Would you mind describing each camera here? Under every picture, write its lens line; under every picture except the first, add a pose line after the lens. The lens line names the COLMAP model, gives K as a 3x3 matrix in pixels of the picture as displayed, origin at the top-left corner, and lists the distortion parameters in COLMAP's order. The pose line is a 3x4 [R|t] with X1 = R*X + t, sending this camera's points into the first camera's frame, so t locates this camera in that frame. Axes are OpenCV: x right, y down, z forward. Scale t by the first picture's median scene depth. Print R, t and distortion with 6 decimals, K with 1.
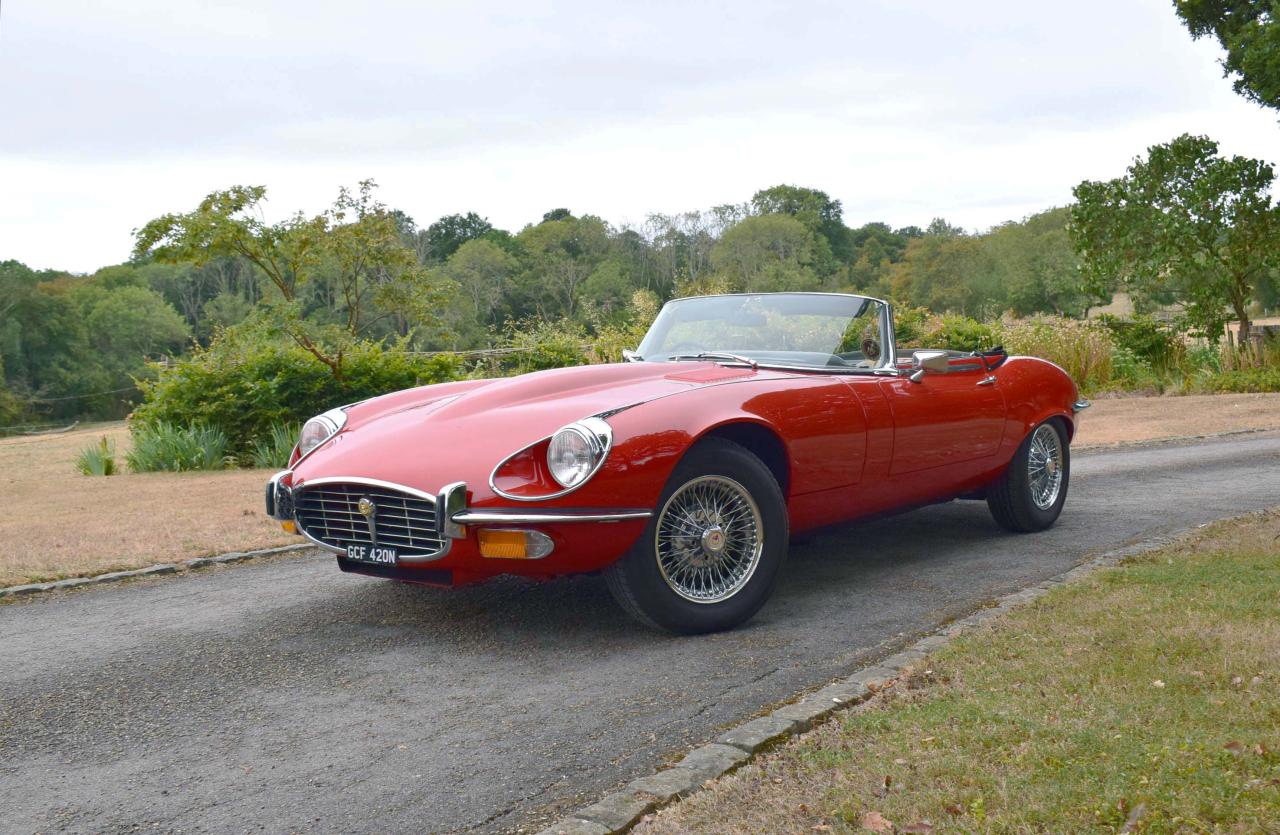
lens RADIAL K [[1360.0, 0, 650.2], [0, 1360.0, 431.9], [0, 0, 1]] dist [-0.066984, 0.012837]
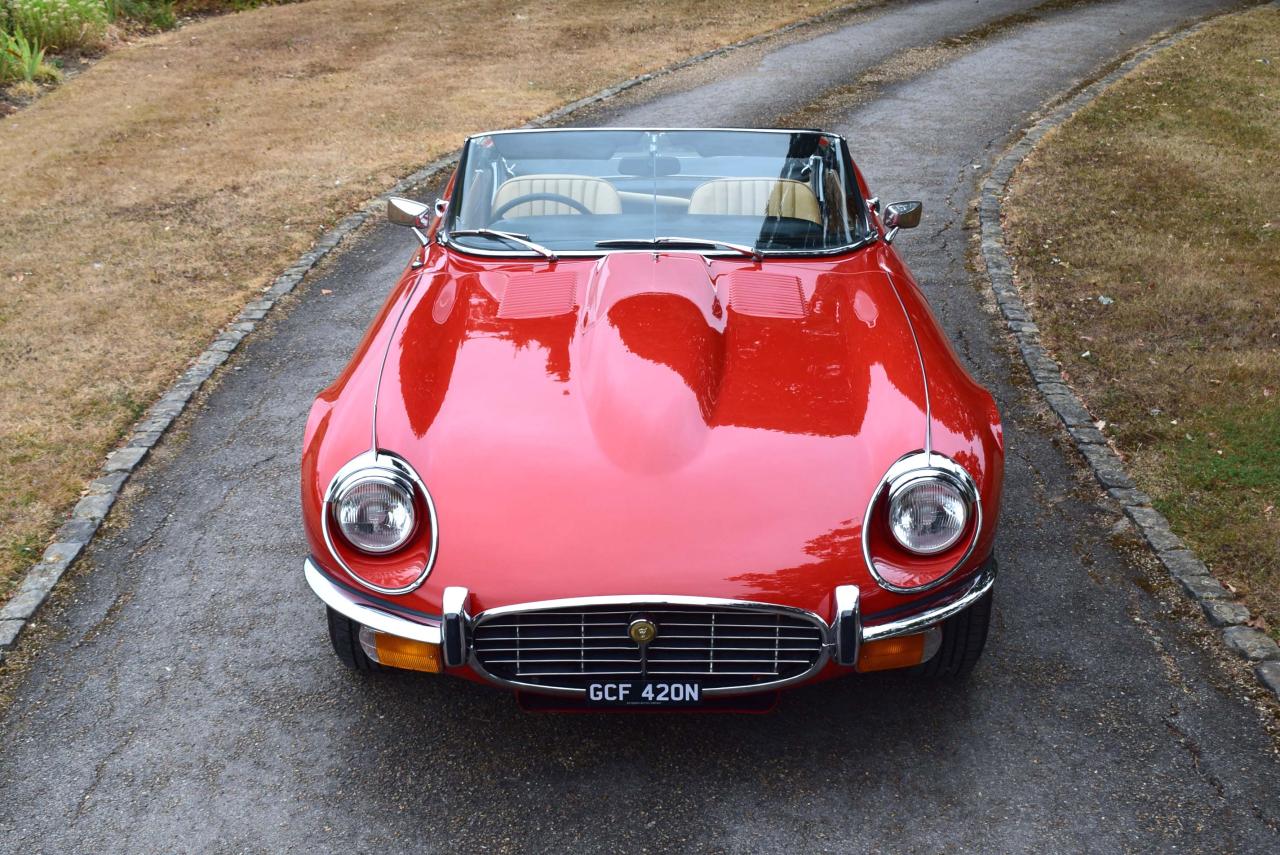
lens RADIAL K [[1985.8, 0, 655.4], [0, 1985.8, 385.0], [0, 0, 1]] dist [-0.003541, -0.058765]
pose [[0.787314, -0.164062, 0.594323, -0.177727], [0.028823, 0.972687, 0.230326, -0.066776], [-0.615878, -0.164209, 0.770539, 0.059152]]
